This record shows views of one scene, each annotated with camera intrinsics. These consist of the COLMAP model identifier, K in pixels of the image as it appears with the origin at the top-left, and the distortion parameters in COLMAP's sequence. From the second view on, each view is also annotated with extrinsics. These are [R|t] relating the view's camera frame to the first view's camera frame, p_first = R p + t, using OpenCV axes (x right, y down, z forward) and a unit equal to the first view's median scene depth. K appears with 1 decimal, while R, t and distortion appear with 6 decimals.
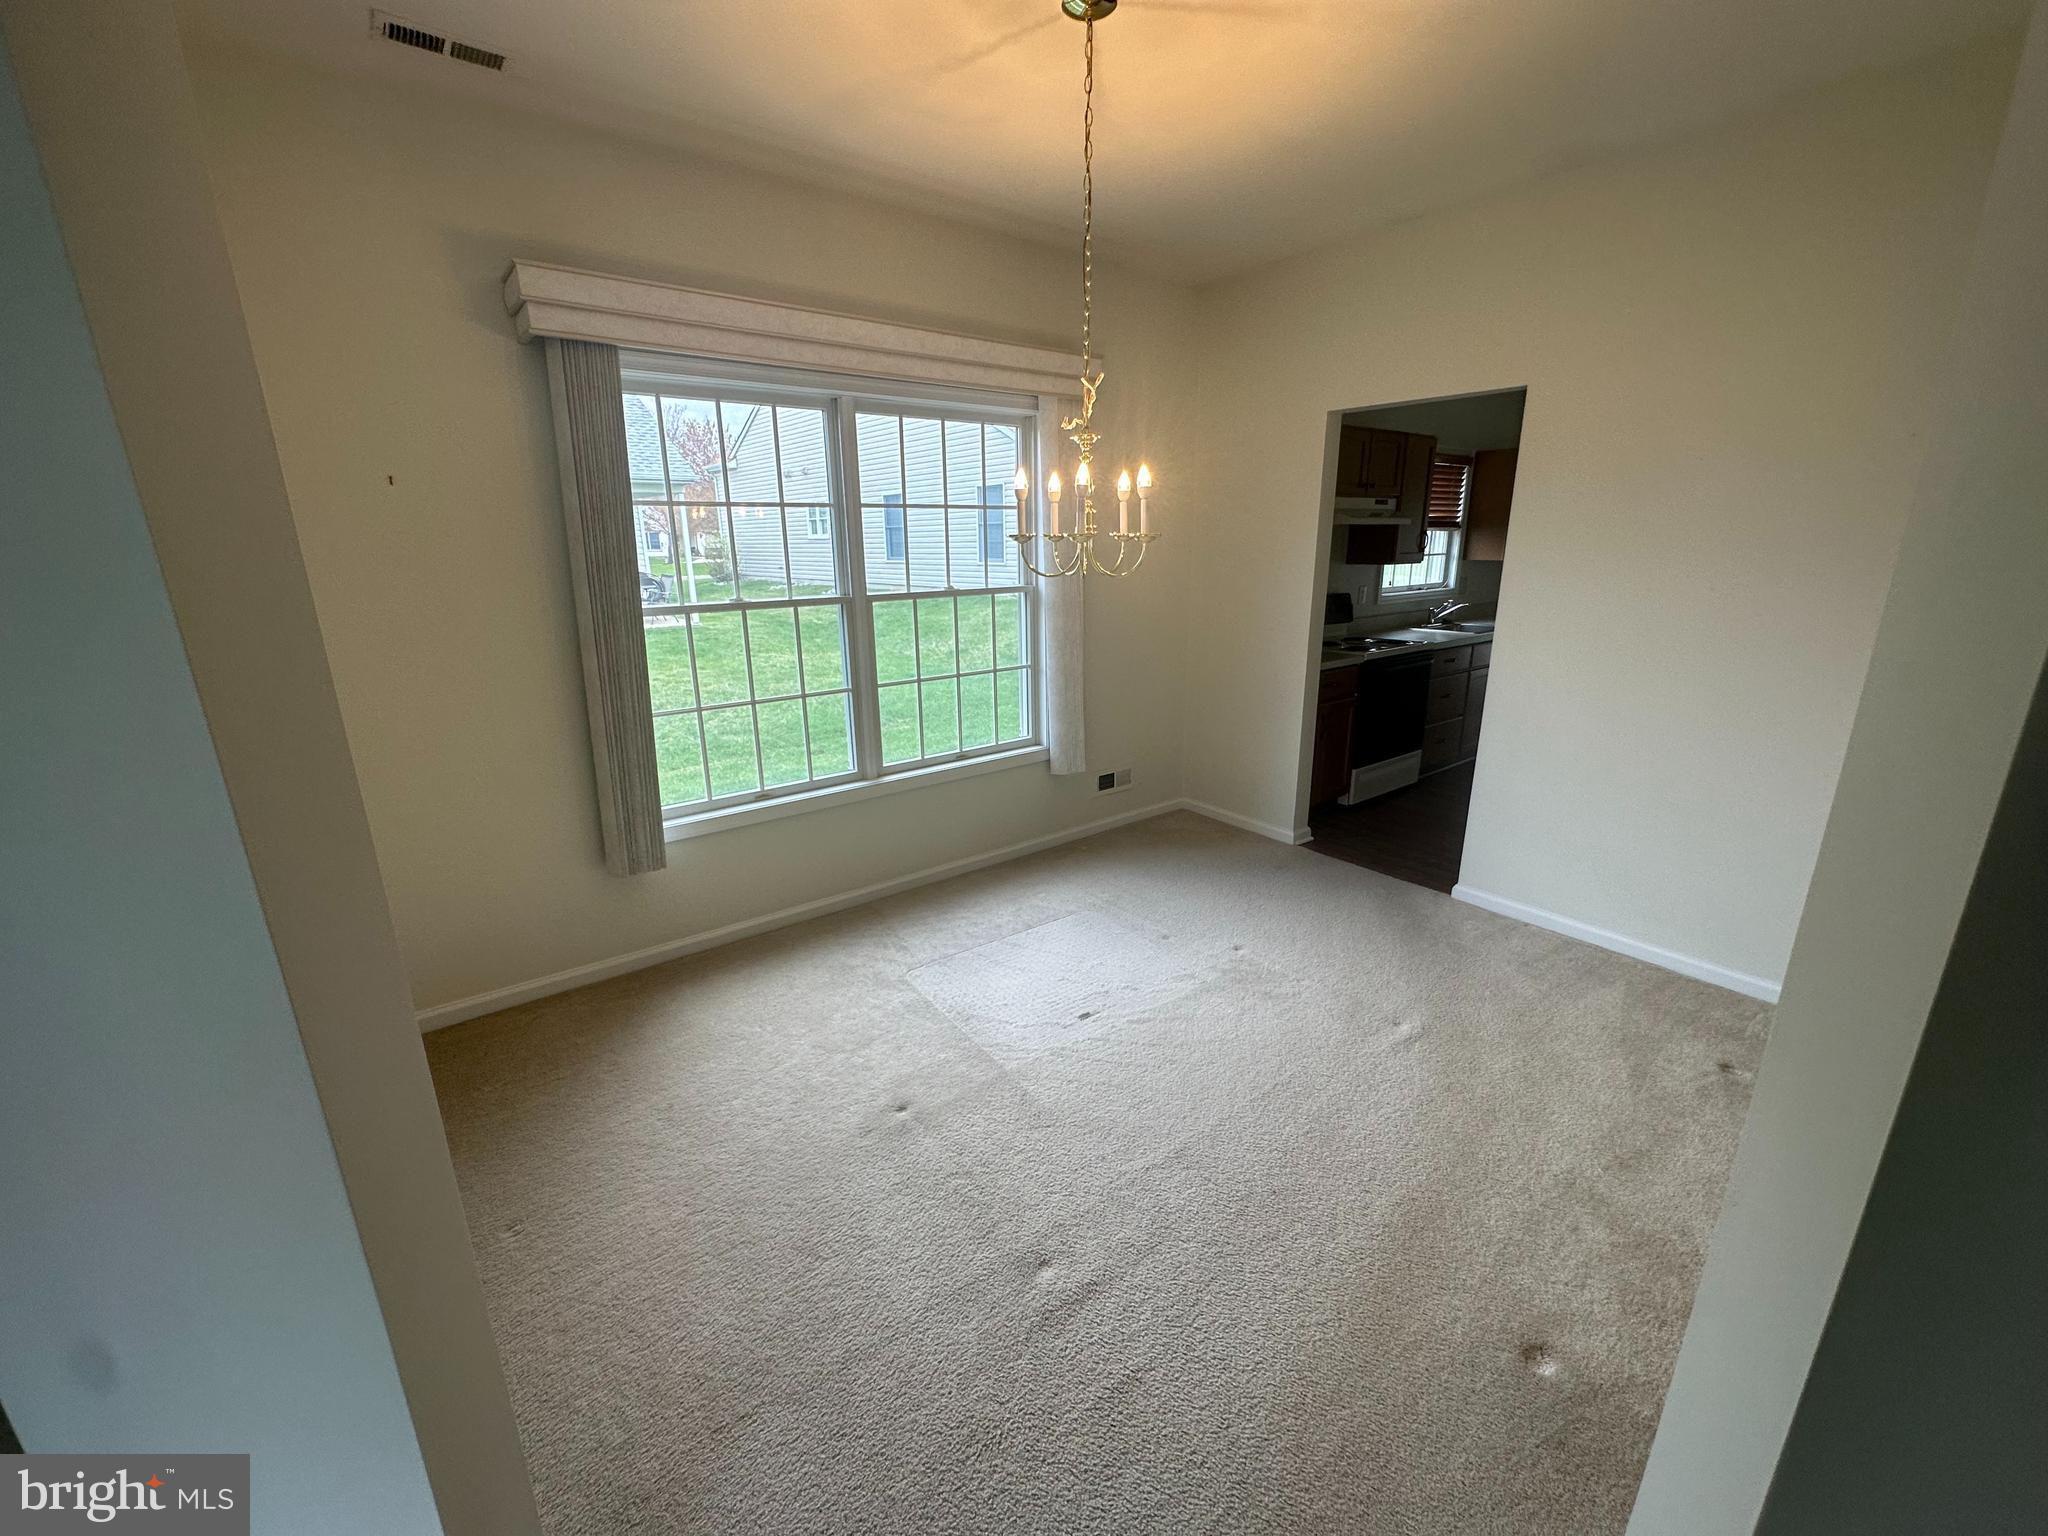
lens RADIAL K [[818.3, 0, 1024.4], [0, 818.3, 774.6], [0, 0, 1]] dist [0.016044, 0.000110]
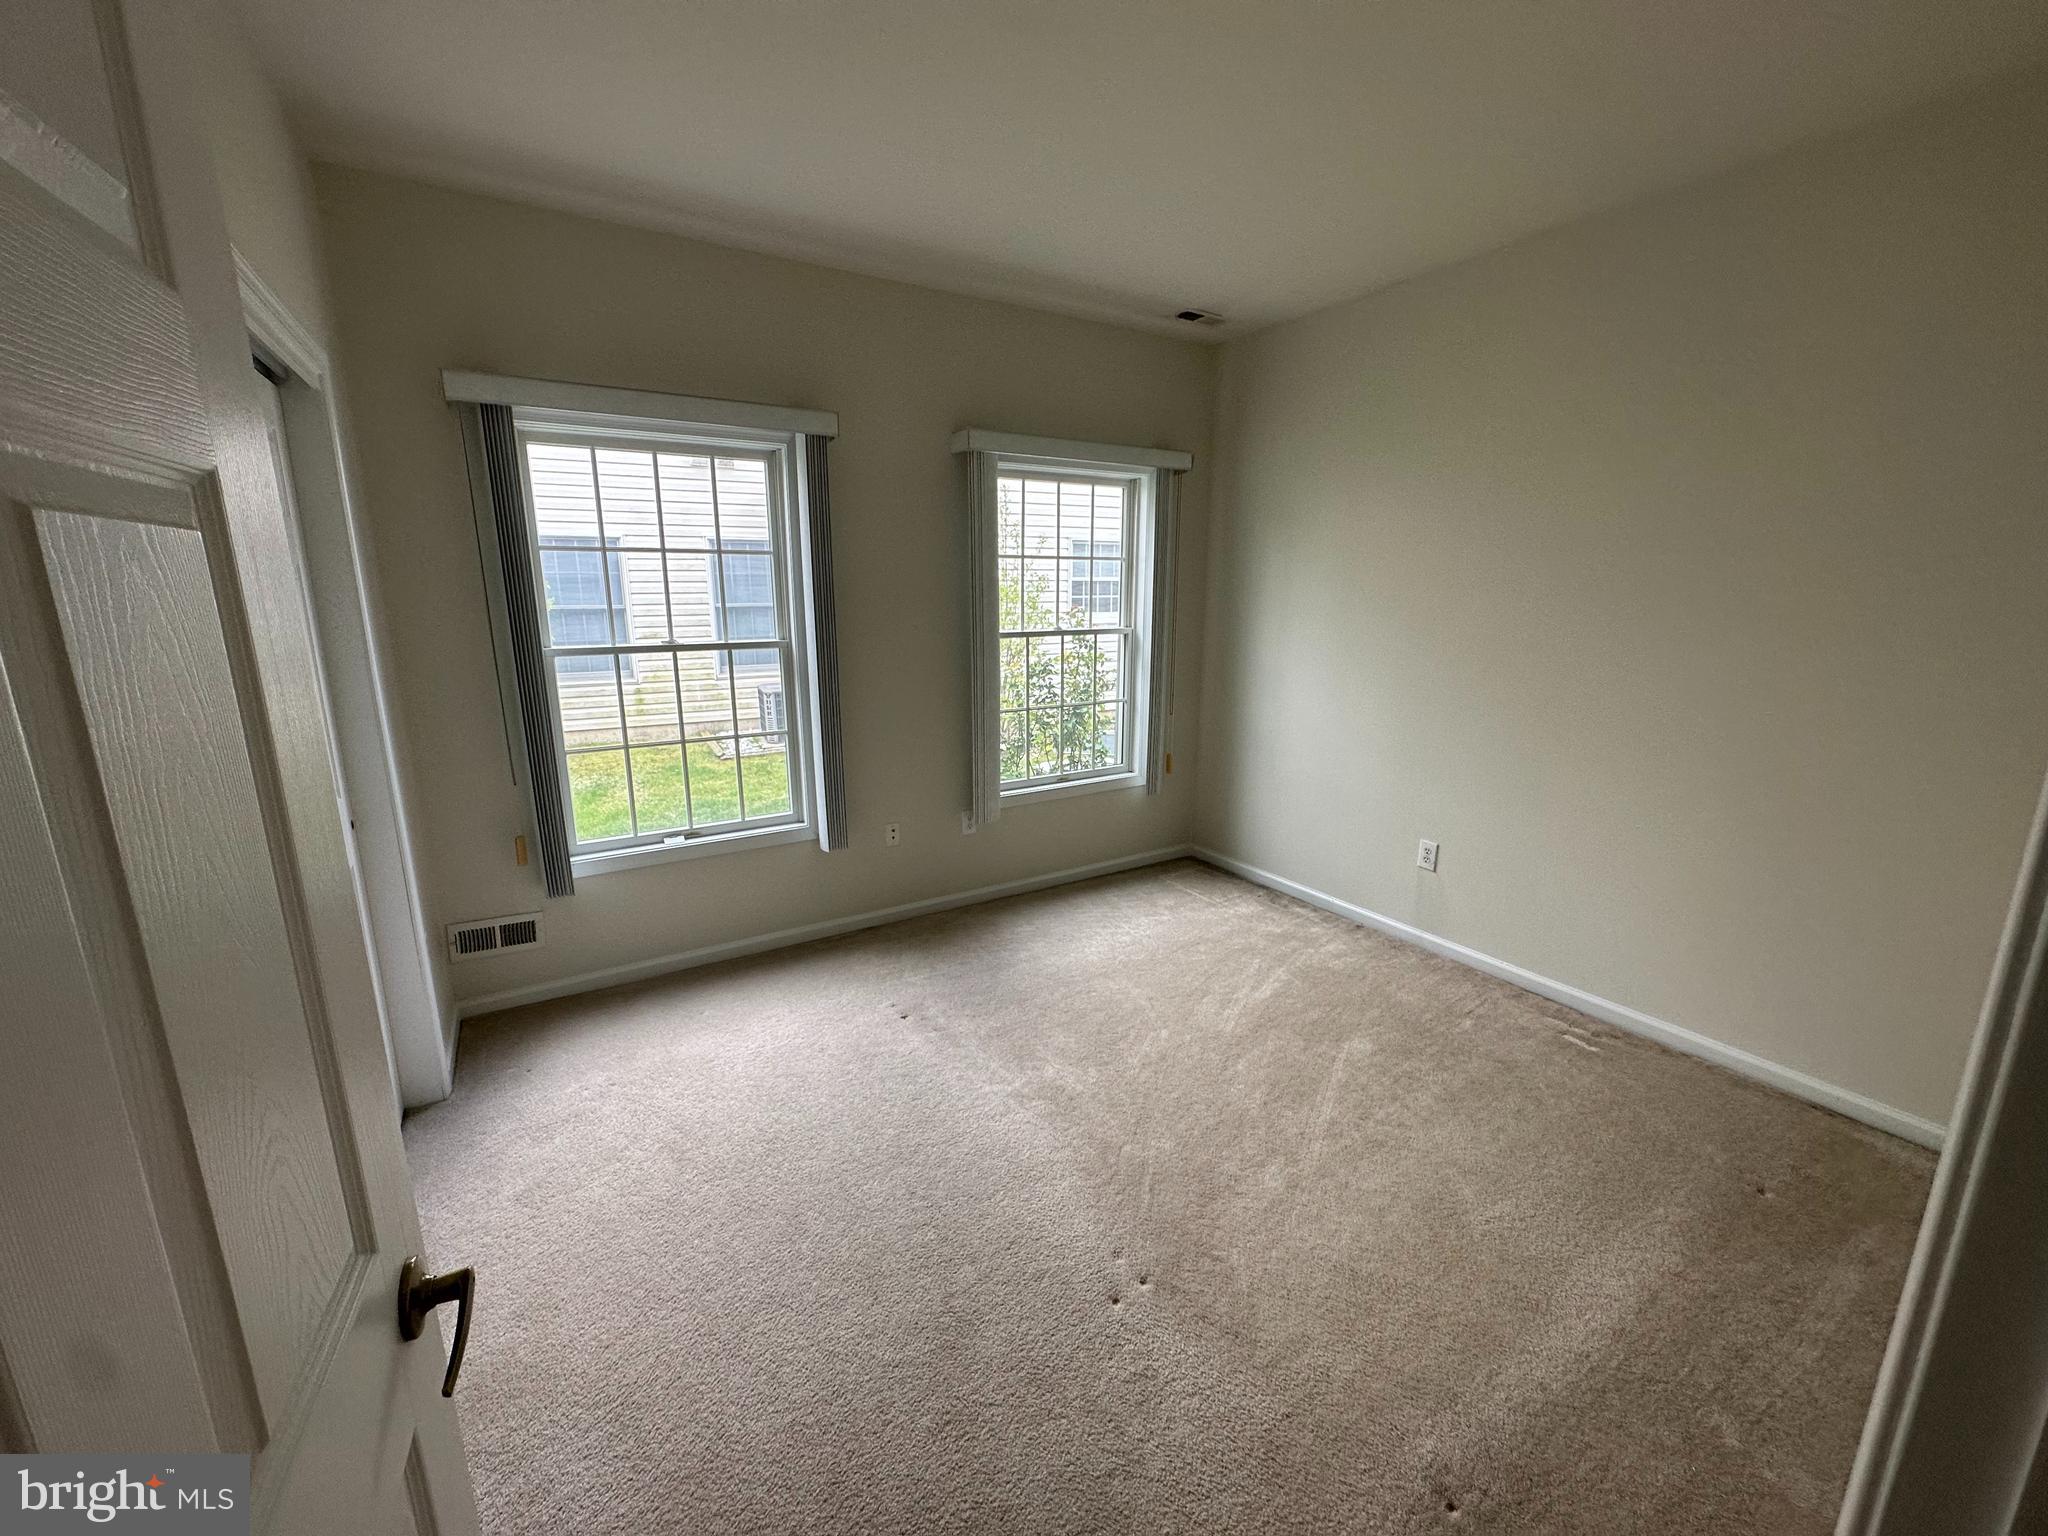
lens RADIAL K [[735.5, 0, 1022.3], [0, 735.5, 750.6], [0, 0, 1]] dist [0.000060, 0.000018]
pose [[0.989416, 0.043833, -0.138325, 0.227899], [-0.051932, 0.997107, -0.055495, -0.052002], [0.135492, 0.062092, 0.988831, 0.166672]]
